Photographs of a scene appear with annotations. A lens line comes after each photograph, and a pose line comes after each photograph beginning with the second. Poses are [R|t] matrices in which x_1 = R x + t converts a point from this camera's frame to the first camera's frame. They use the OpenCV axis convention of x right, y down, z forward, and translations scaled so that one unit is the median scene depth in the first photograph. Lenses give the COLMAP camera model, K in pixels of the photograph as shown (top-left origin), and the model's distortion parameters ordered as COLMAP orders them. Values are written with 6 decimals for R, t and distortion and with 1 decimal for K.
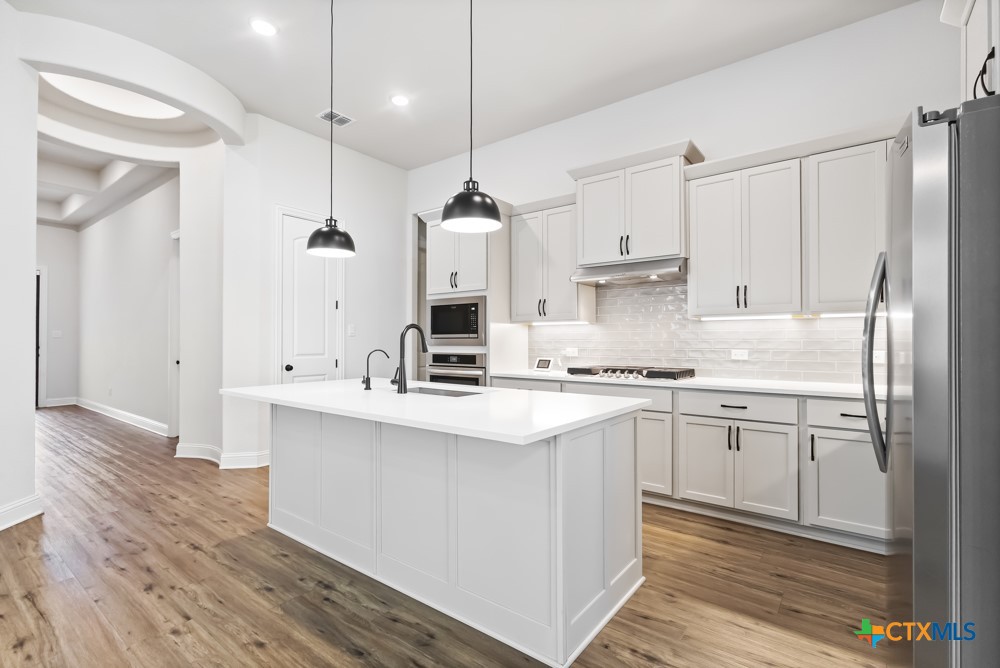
lens RADIAL K [[457.8, 0, 502.6], [0, 457.8, 335.1], [0, 0, 1]] dist [0.004900, 0.000666]
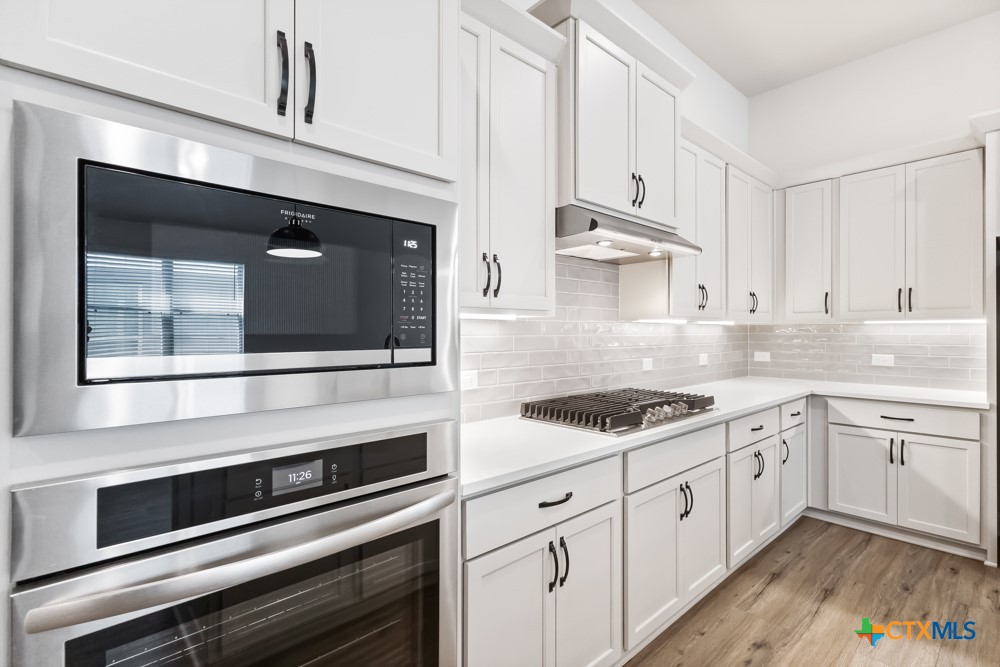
lens RADIAL K [[457.8, 0, 496.5], [0, 457.8, 331.9], [0, 0, 1]] dist [0.004900, 0.000666]
pose [[0.205136, 0.006507, 0.978712, -0.338816], [0.001889, 0.999973, -0.007045, -0.010542], [-0.978732, 0.003294, 0.205119, 1.046077]]
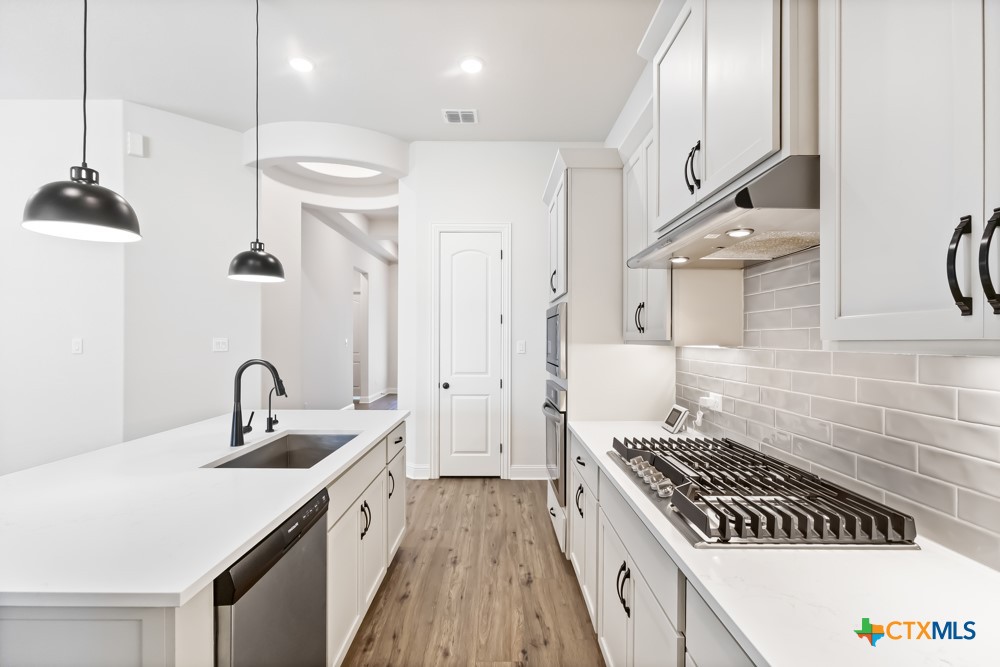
lens RADIAL K [[457.8, 0, 498.5], [0, 457.8, 335.7], [0, 0, 1]] dist [0.004900, 0.000666]
pose [[0.599806, -0.002486, -0.800142, 0.487739], [0.003363, 0.999994, -0.000586, -0.043752], [0.800139, -0.002339, 0.599811, 0.602823]]
